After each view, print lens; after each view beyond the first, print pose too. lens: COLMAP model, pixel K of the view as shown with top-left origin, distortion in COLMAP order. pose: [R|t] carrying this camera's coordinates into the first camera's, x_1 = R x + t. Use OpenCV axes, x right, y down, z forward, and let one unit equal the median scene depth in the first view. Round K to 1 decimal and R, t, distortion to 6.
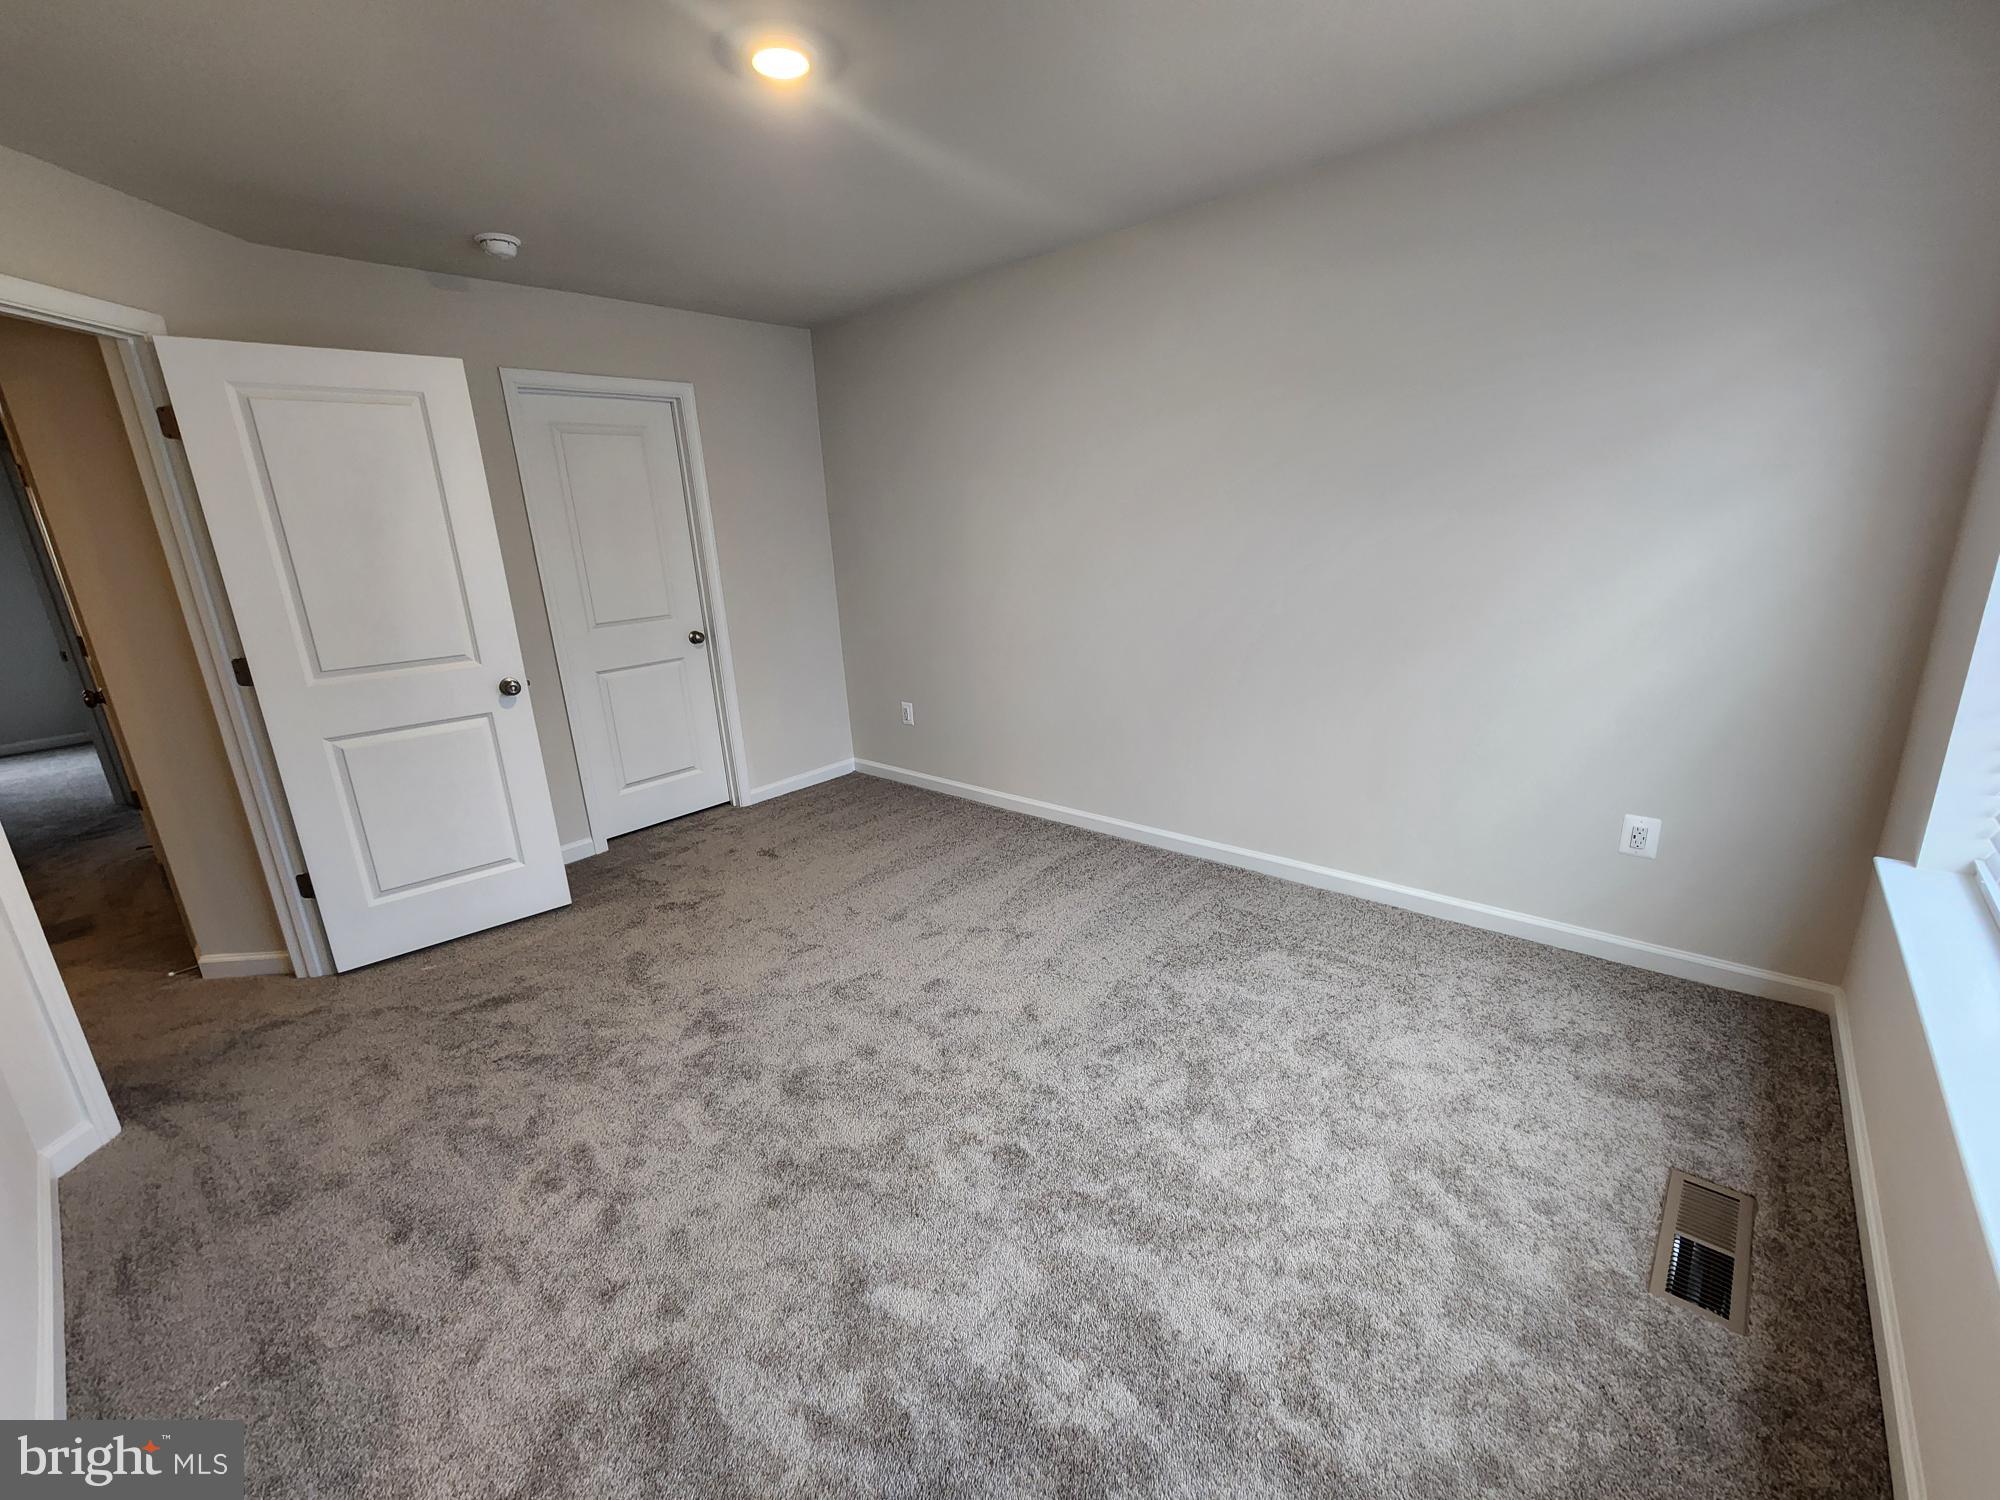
lens RADIAL K [[825.1, 0, 1000.0], [0, 825.1, 750.0], [0, 0, 1]] dist [-0.001206, 0.000182]
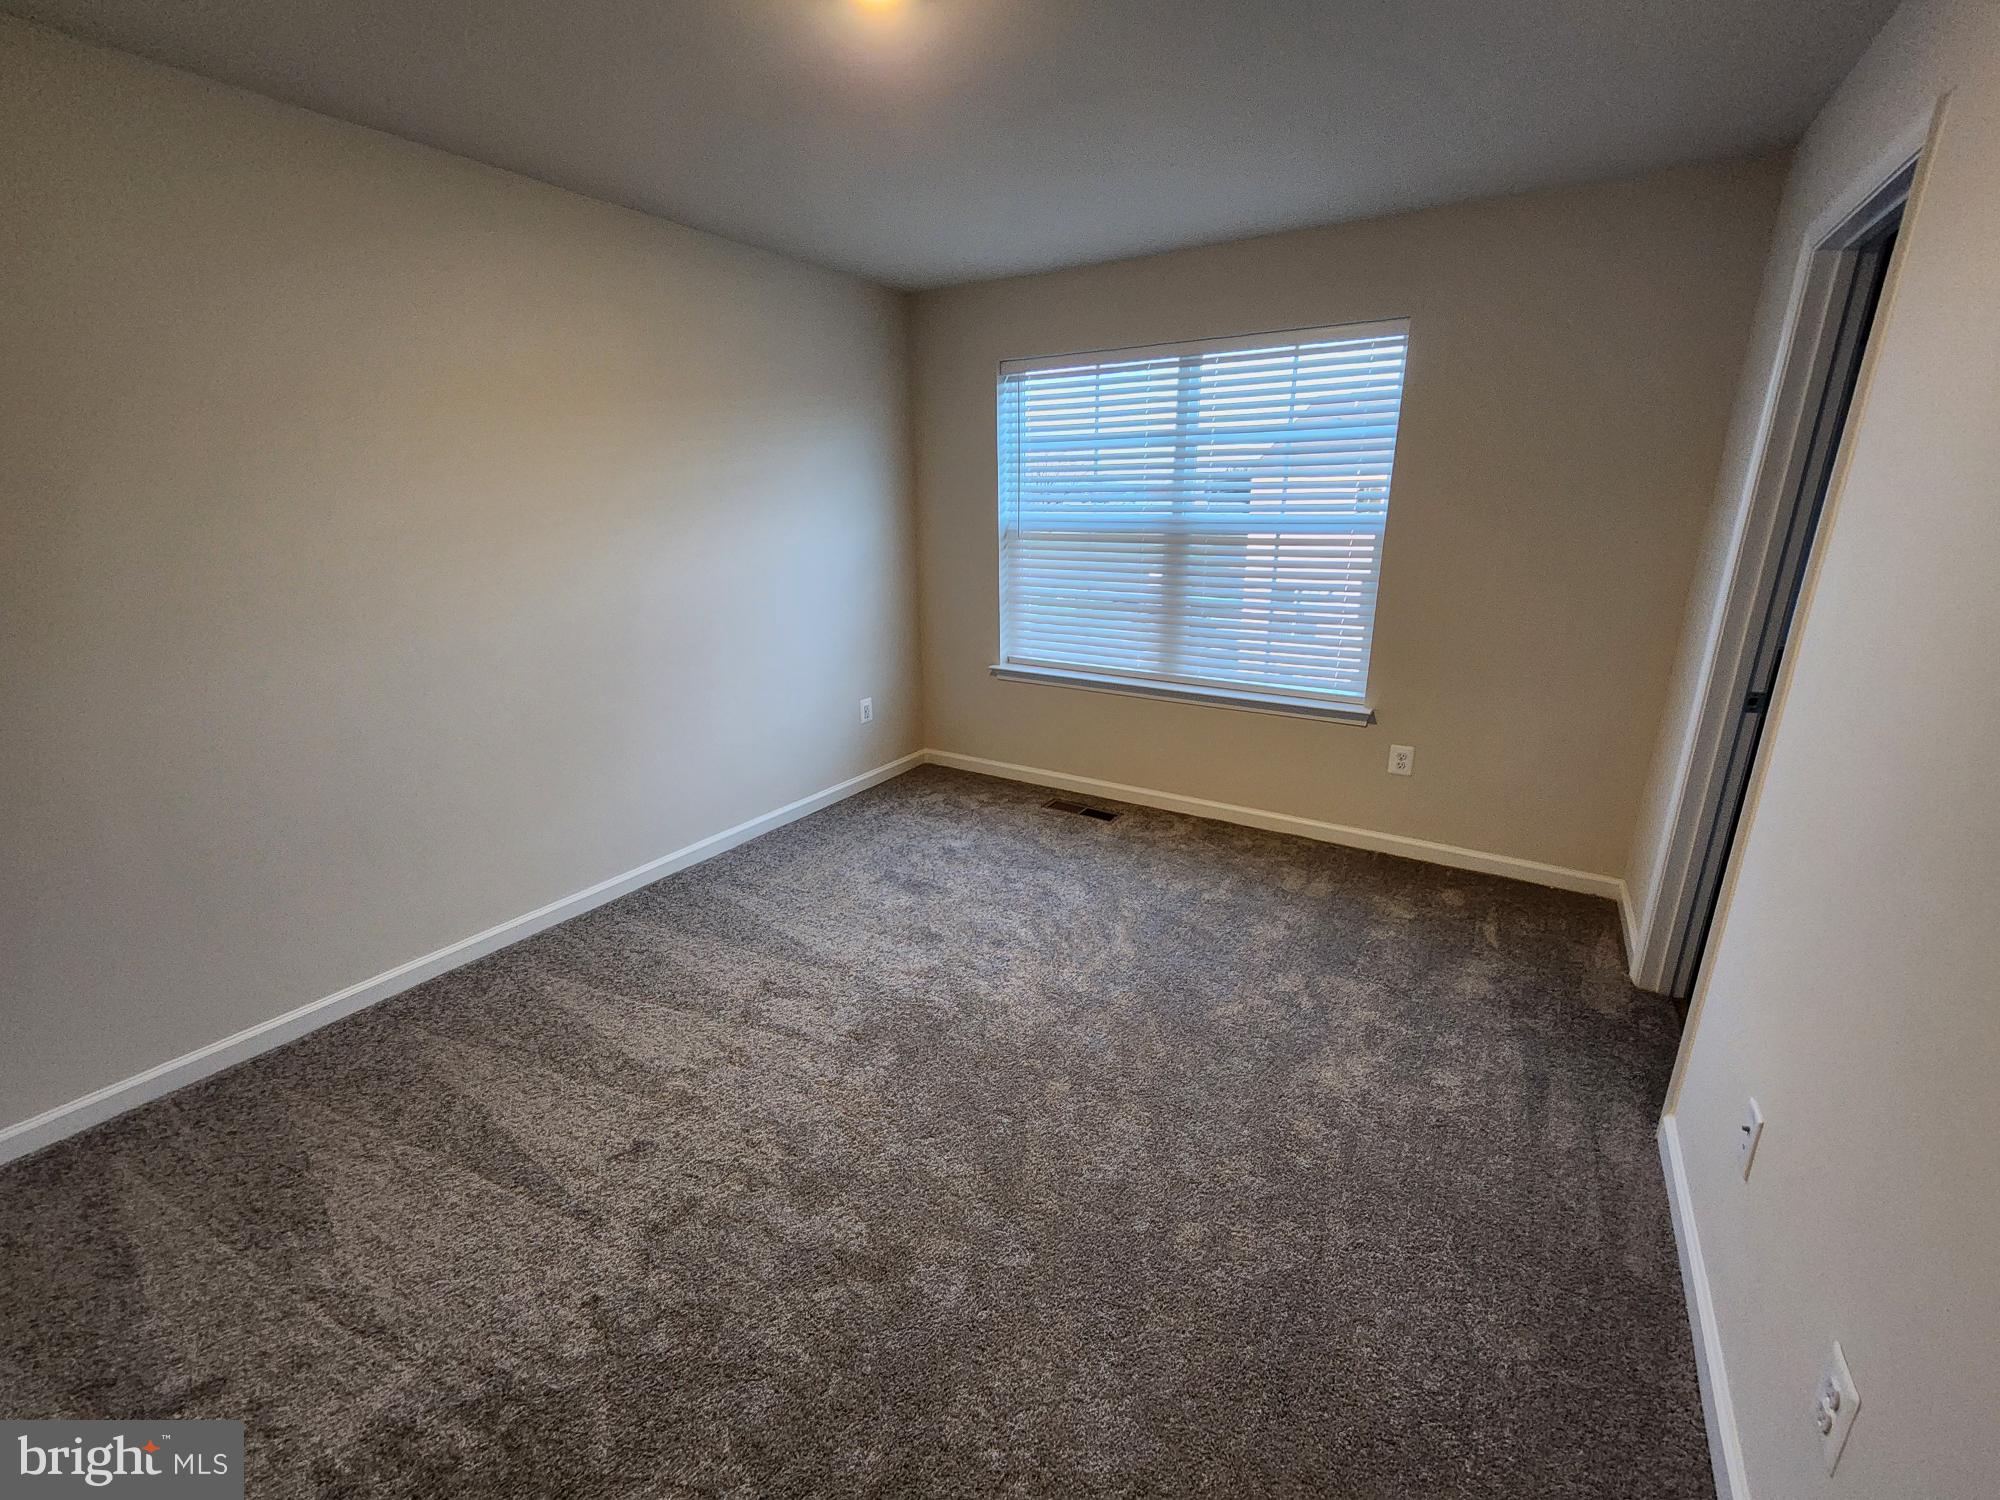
lens RADIAL K [[825.1, 0, 1000.0], [0, 825.1, 750.0], [0, 0, 1]] dist [-0.001206, 0.000182]
pose [[-0.150620, -0.245544, 0.957613, -0.725947], [0.281324, 0.917968, 0.279627, -0.172201], [-0.947719, 0.311516, -0.069187, 0.683313]]
